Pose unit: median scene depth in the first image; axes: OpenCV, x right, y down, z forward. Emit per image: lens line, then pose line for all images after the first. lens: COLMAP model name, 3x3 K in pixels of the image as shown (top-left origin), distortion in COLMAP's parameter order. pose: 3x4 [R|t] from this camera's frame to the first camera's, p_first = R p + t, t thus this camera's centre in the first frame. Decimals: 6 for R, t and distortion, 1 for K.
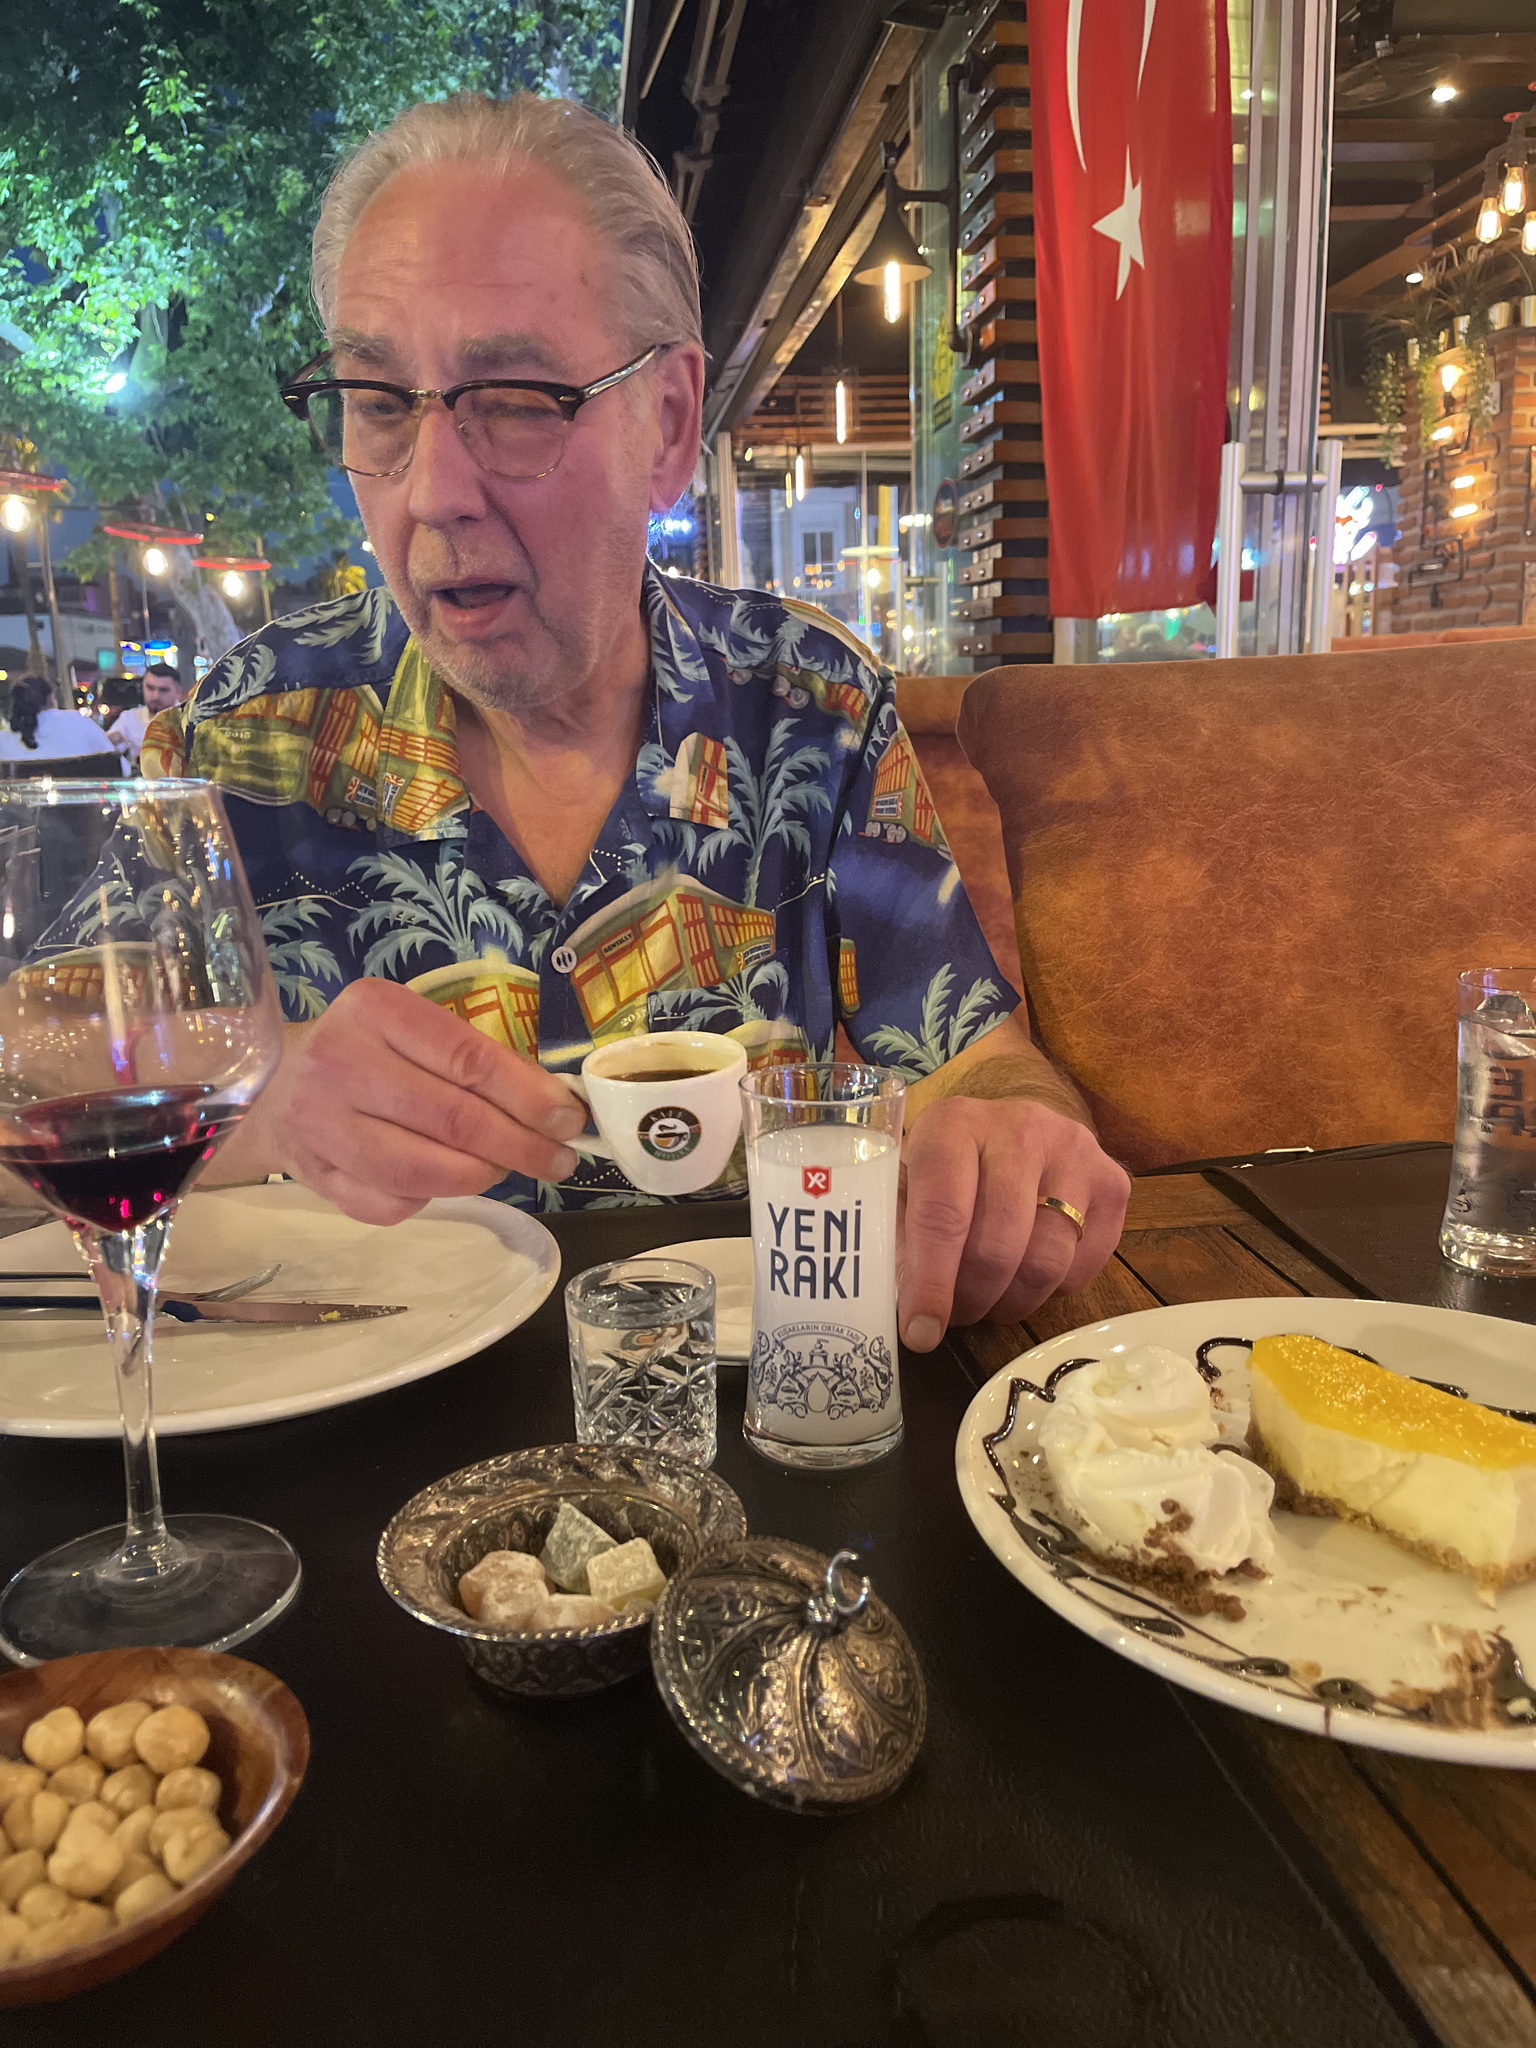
lens RADIAL K [[1680.7, 0, 811.5], [0, 1680.7, 984.8], [0, 0, 1]] dist [0.049336, -0.101920]
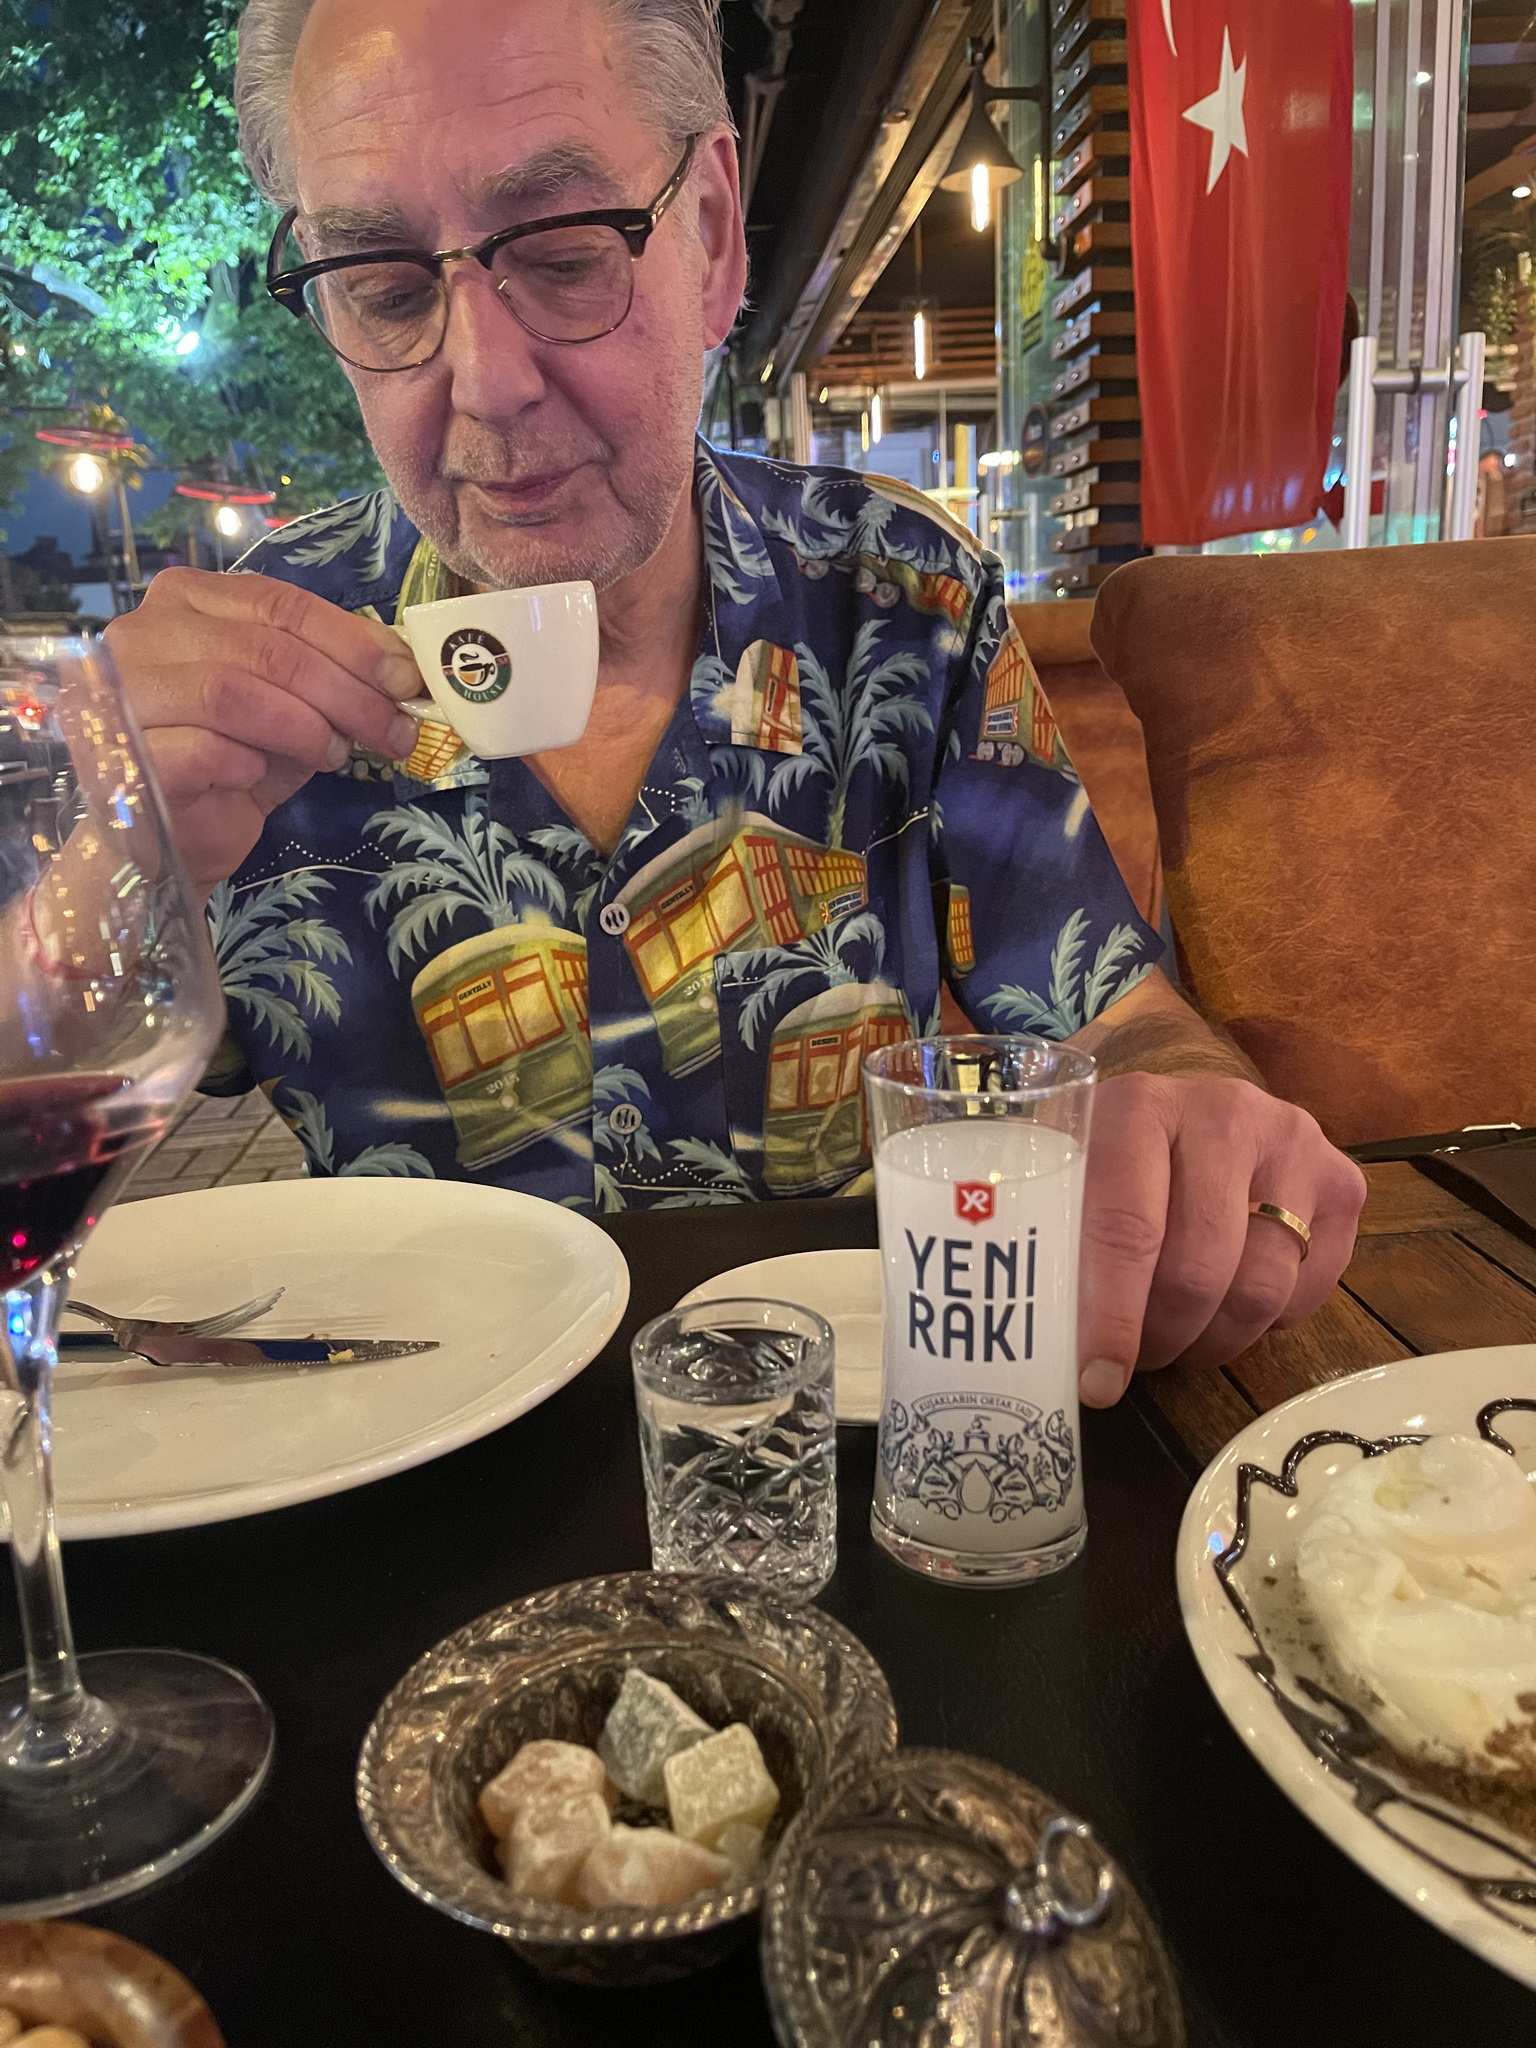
lens RADIAL K [[1706.9, 0, 768.0], [0, 1706.9, 1024.0], [0, 0, 1]] dist [0.012421, -0.092049]
pose [[0.997332, -0.006389, -0.072723, -0.014799], [0.009857, 0.998826, 0.047435, 0.002435], [0.072334, -0.048025, 0.996224, 0.125904]]
